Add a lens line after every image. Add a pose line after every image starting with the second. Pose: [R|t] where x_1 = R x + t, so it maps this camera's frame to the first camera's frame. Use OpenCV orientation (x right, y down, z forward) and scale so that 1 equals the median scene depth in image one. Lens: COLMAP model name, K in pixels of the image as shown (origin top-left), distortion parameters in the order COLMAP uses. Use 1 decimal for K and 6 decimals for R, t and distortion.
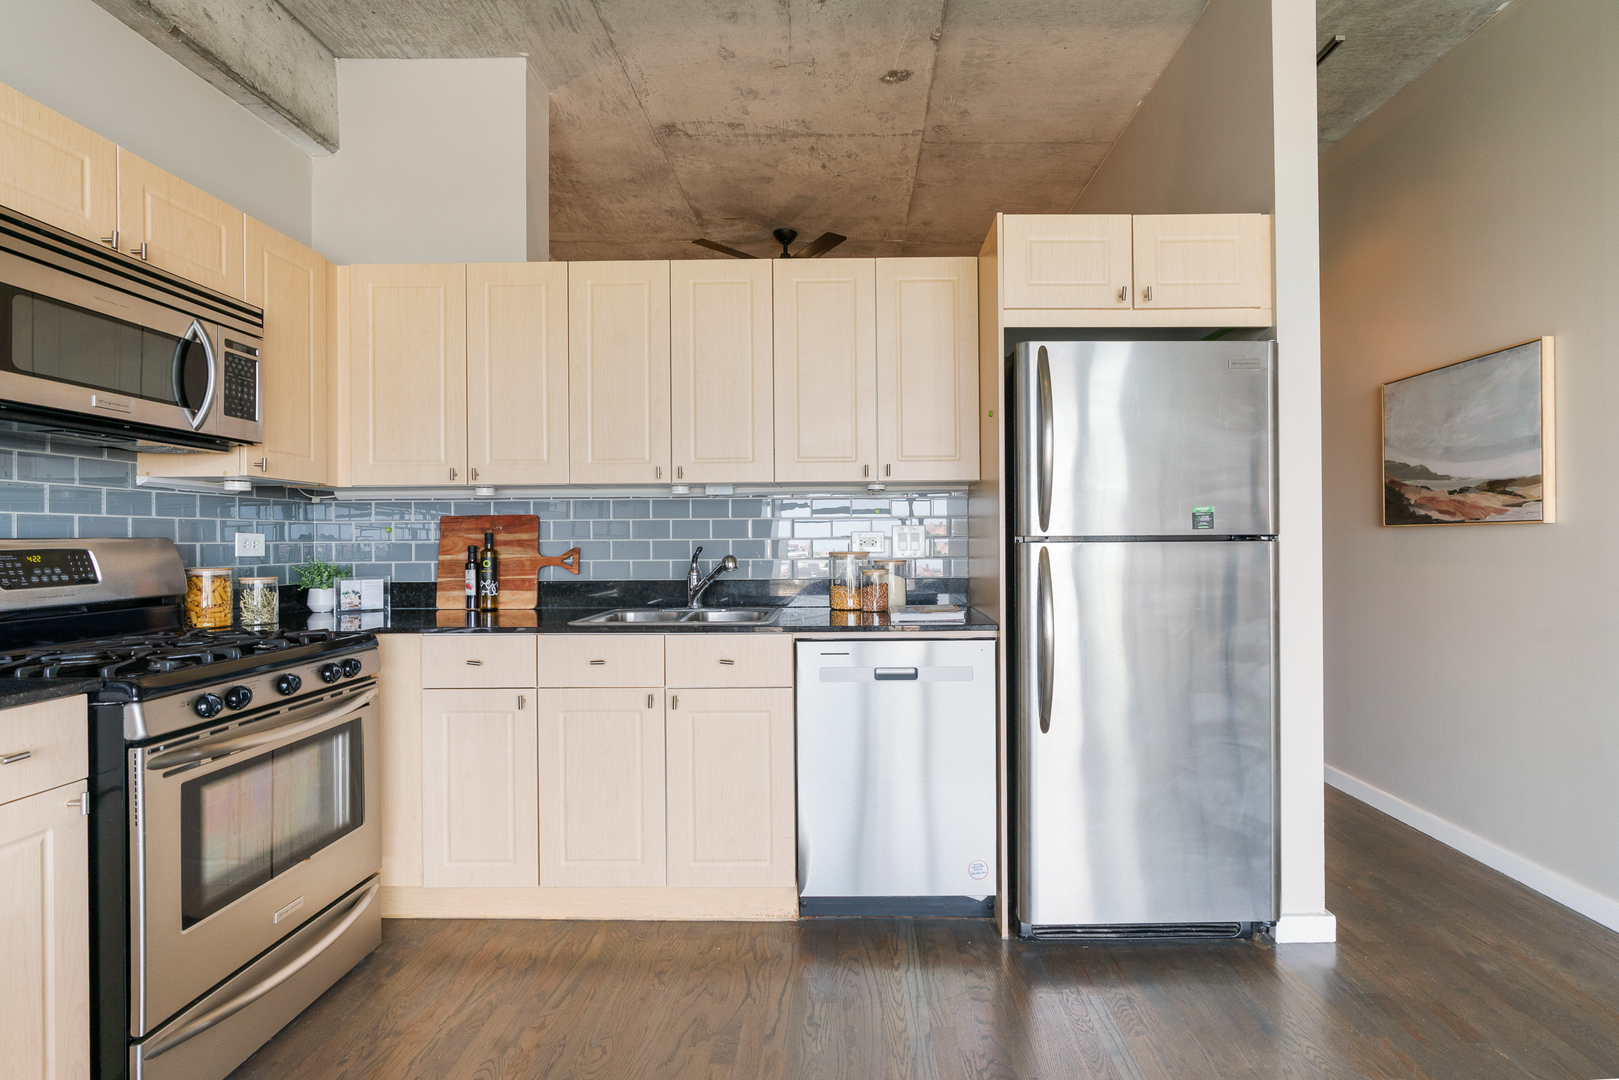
lens RADIAL K [[772.9, 0, 840.4], [0, 772.9, 538.0], [0, 0, 1]] dist [-0.005784, 0.000711]
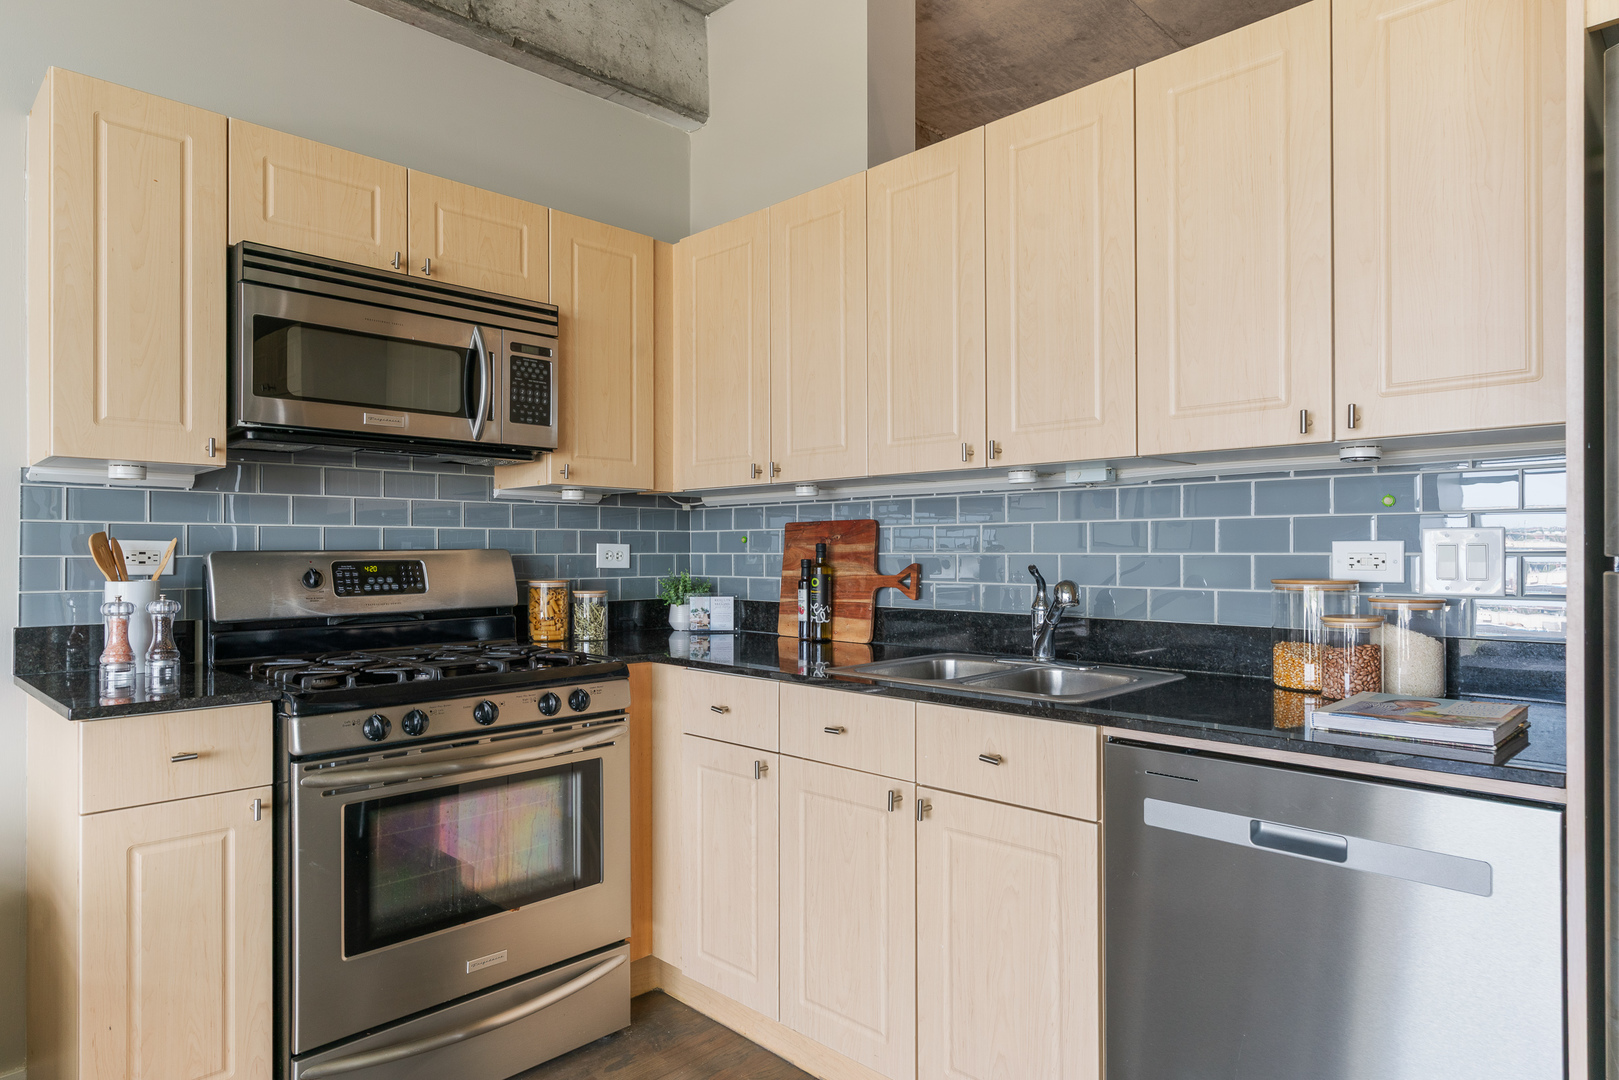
lens RADIAL K [[946.0, 0, 811.2], [0, 946.0, 548.3], [0, 0, 1]] dist [-0.003287, -0.001449]
pose [[0.718522, 0.004119, -0.695492, 0.259162], [-0.001573, 0.999990, 0.004296, -0.006887], [0.695502, -0.001993, 0.718521, 0.367161]]
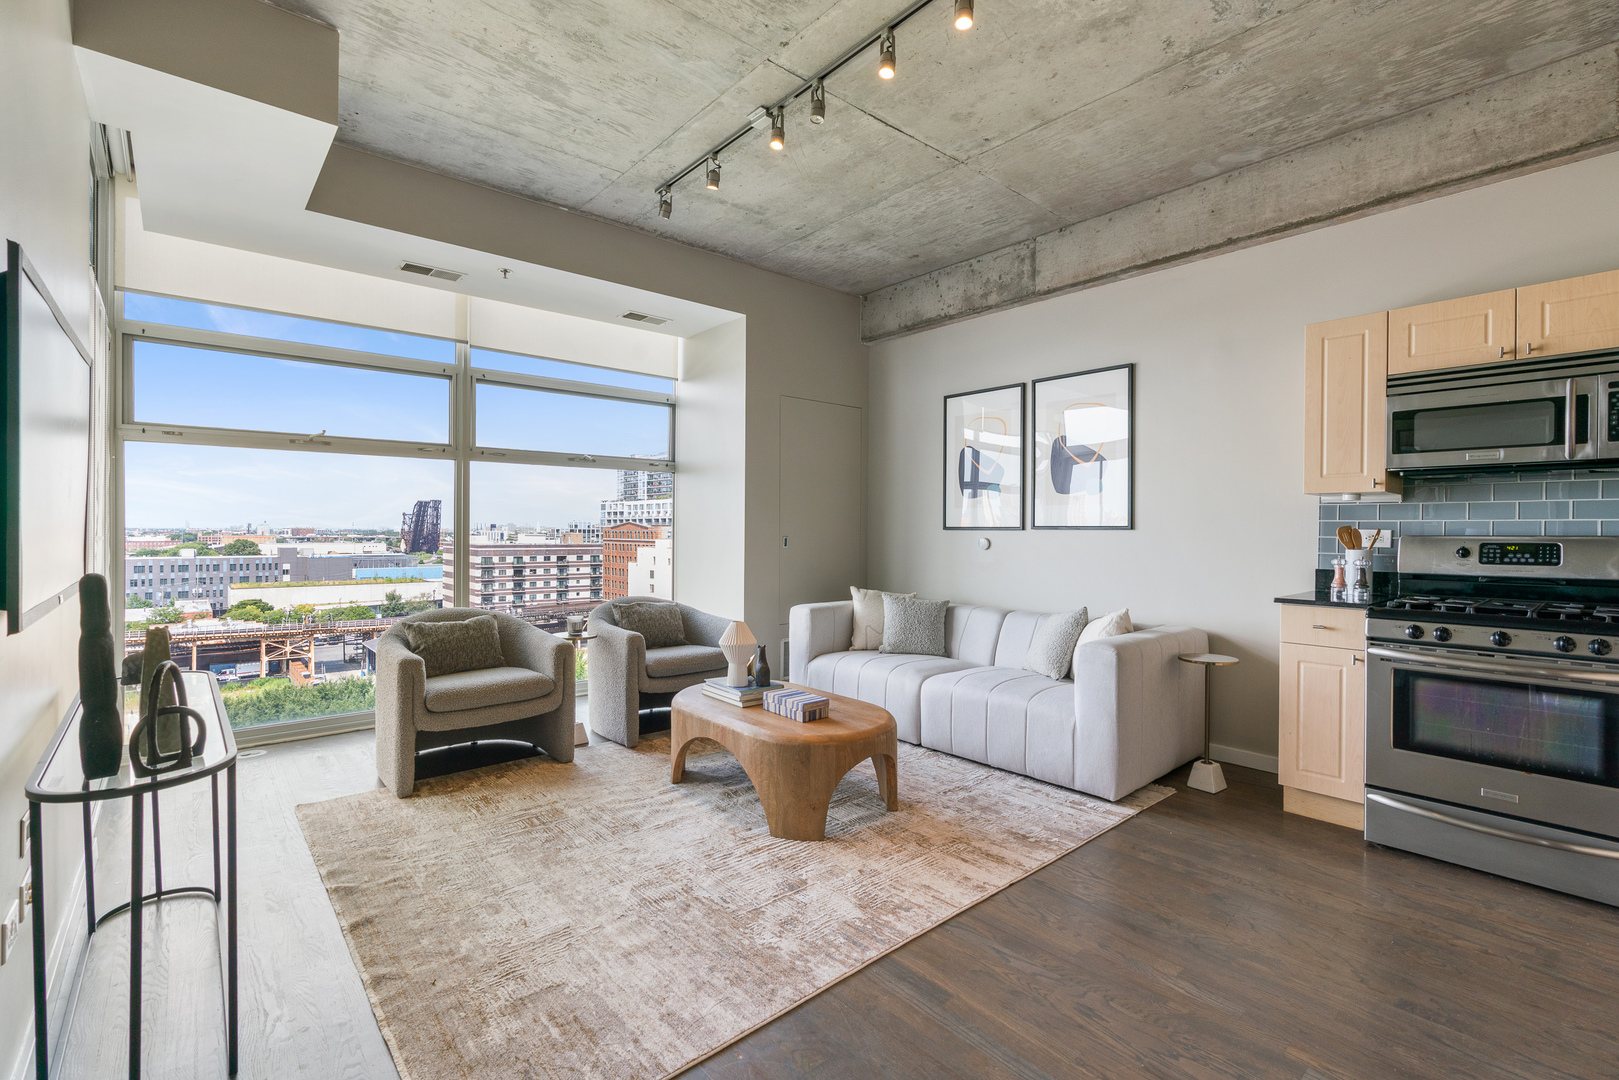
lens RADIAL K [[723.3, 0, 814.8], [0, 723.3, 534.6], [0, 0, 1]] dist [-0.005769, 0.000401]
pose [[-0.742652, 0.008437, -0.669624, 0.889182], [0.002329, 0.999947, 0.010016, -0.016760], [0.669673, 0.005878, -0.742633, 0.894350]]
